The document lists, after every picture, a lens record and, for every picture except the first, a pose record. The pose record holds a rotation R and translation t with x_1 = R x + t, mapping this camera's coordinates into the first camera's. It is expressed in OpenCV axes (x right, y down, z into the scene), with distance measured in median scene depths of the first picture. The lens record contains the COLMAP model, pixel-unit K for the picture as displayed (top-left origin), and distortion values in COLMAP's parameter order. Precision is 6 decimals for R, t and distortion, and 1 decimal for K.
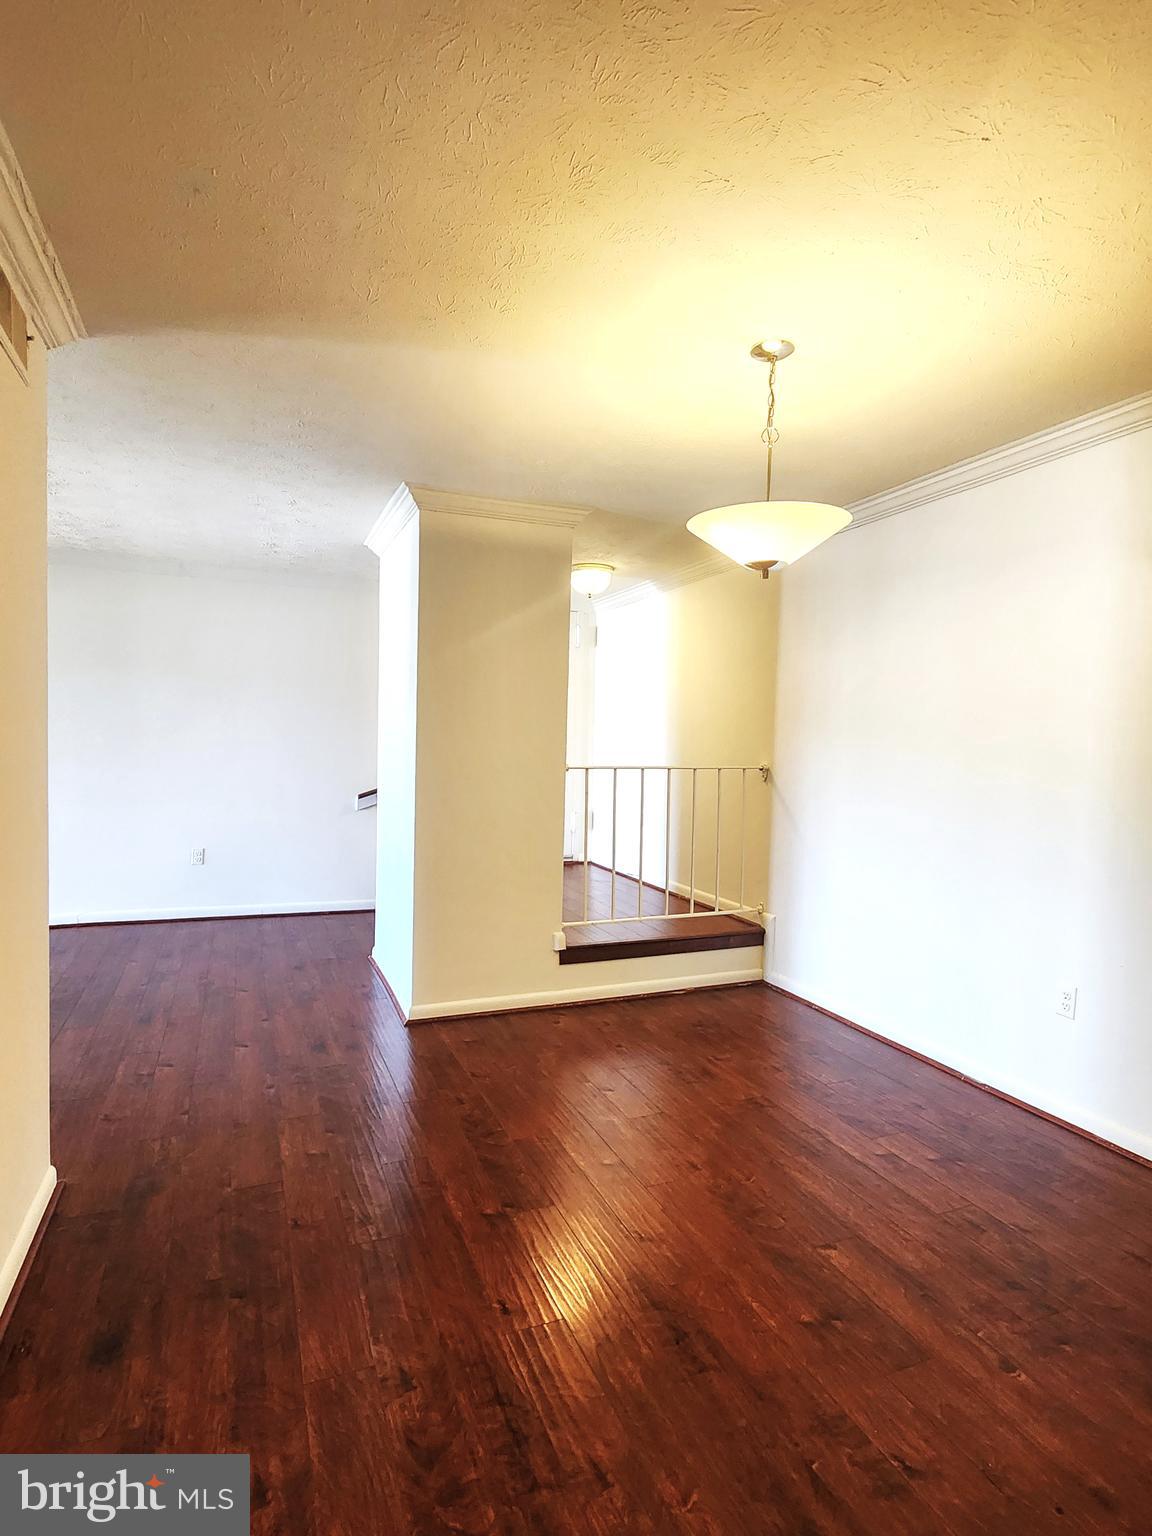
lens RADIAL K [[800.7, 0, 576.0], [0, 800.7, 768.0], [0, 0, 1]] dist [-0.002826, -0.000127]
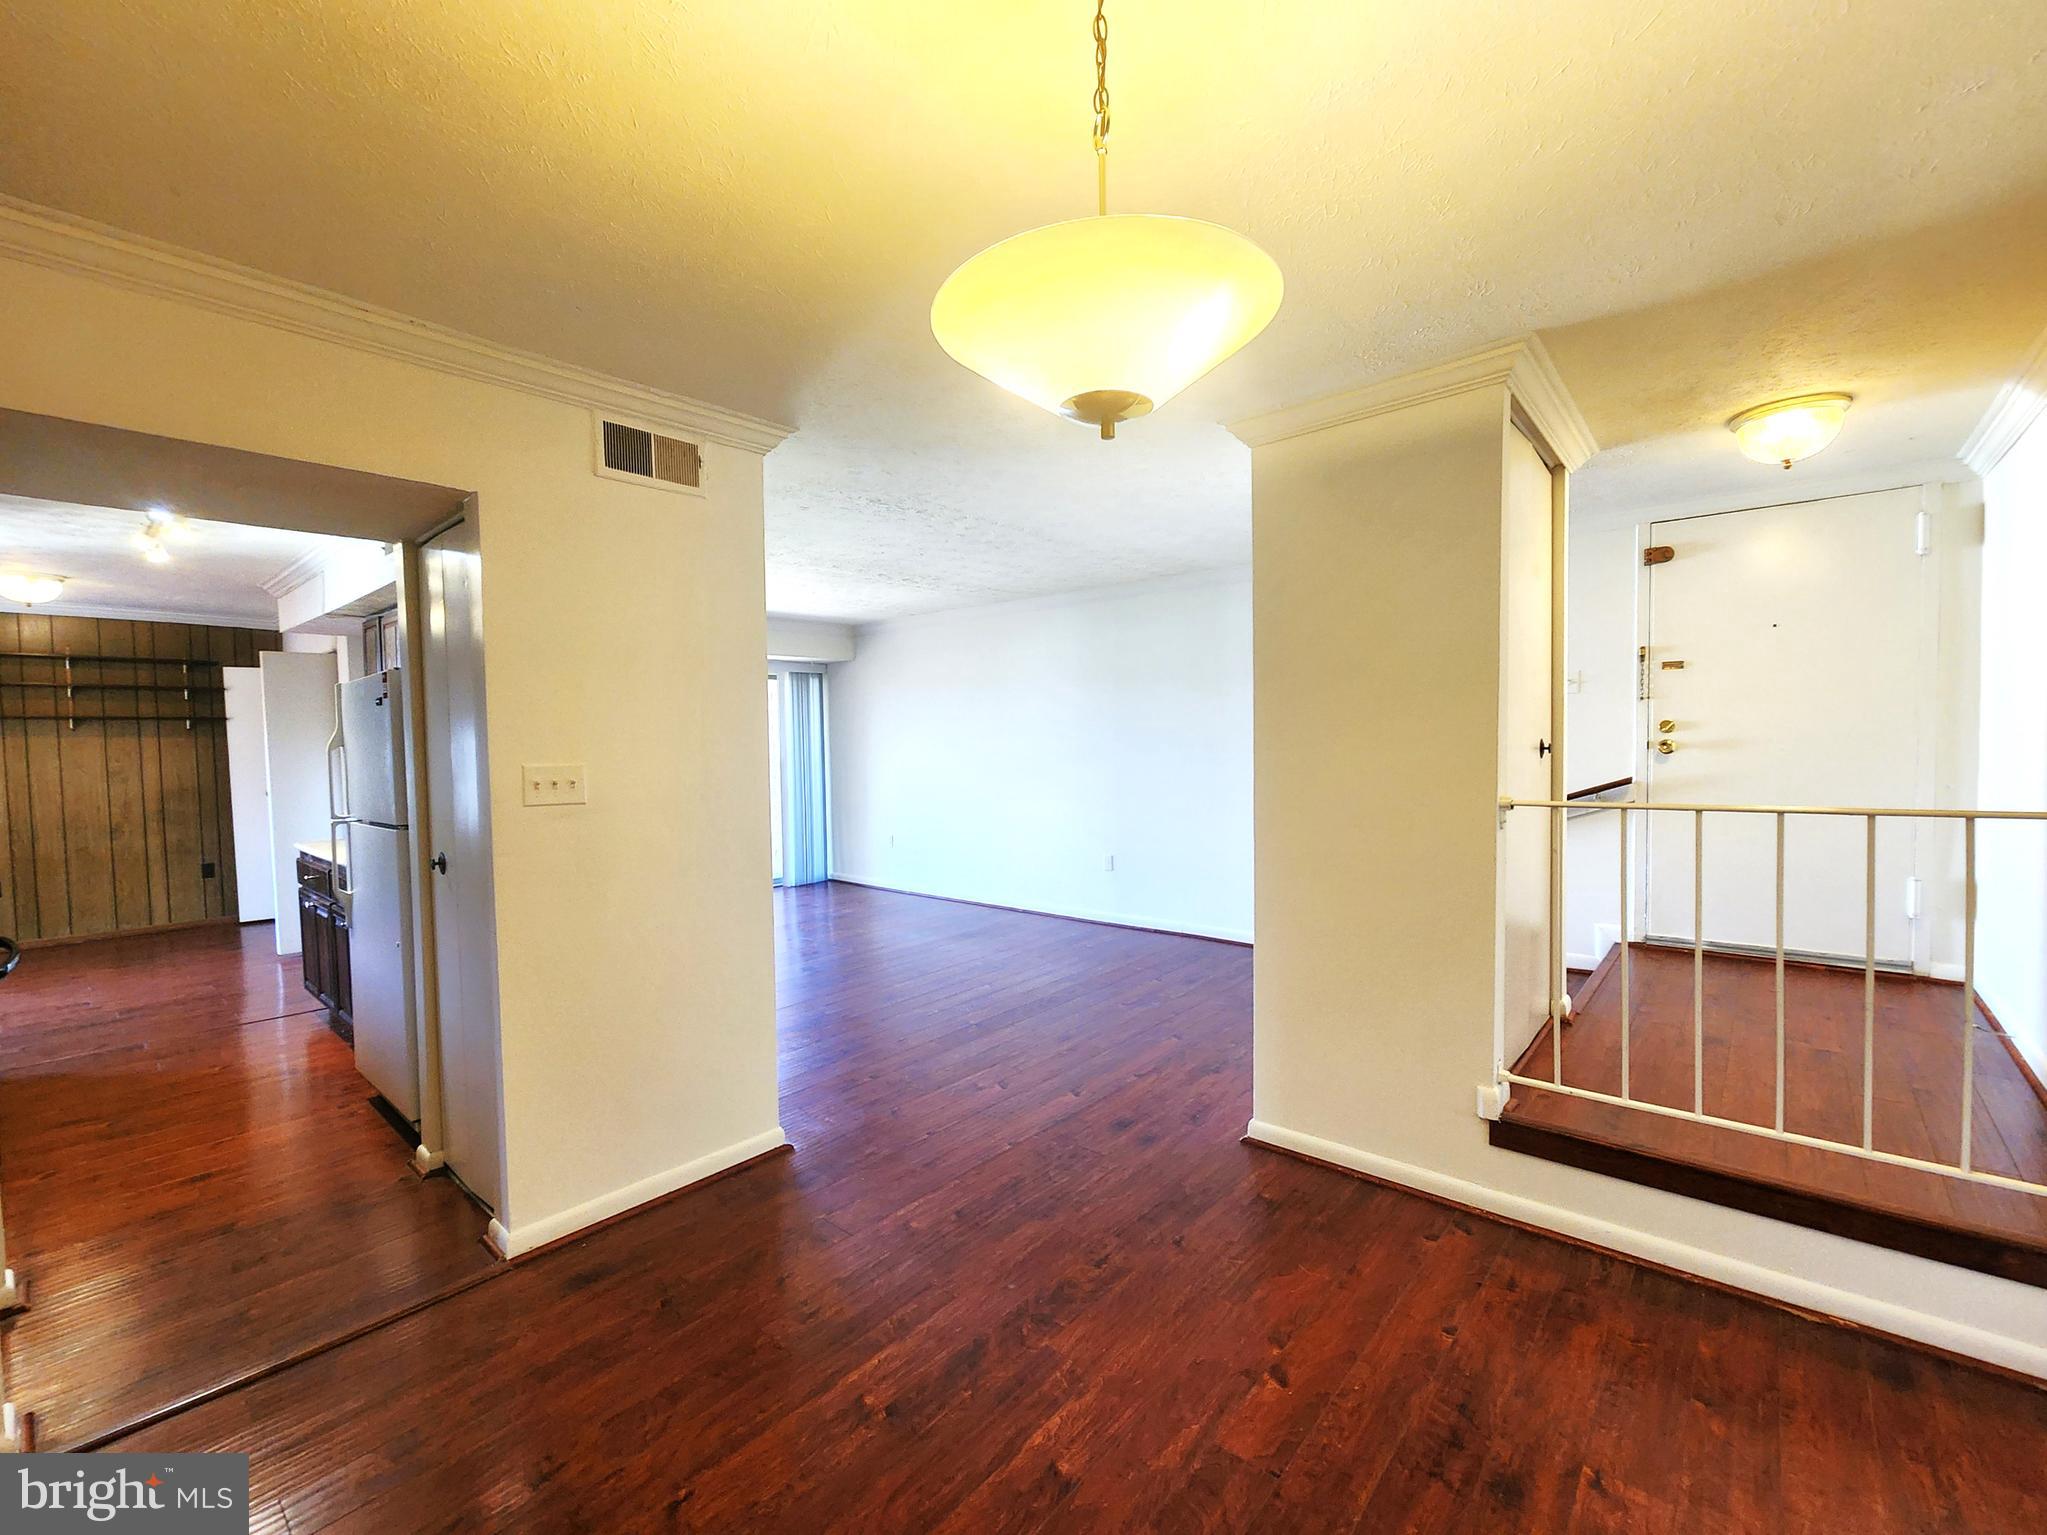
lens RADIAL K [[840.4, 0, 1023.5], [0, 840.4, 767.5], [0, 0, 1]] dist [-0.000664, -0.000161]
pose [[0.456570, -0.005321, -0.889672, 0.387272], [0.002040, 0.999986, -0.004934, -0.026694], [0.889685, 0.000438, 0.456574, 0.440657]]
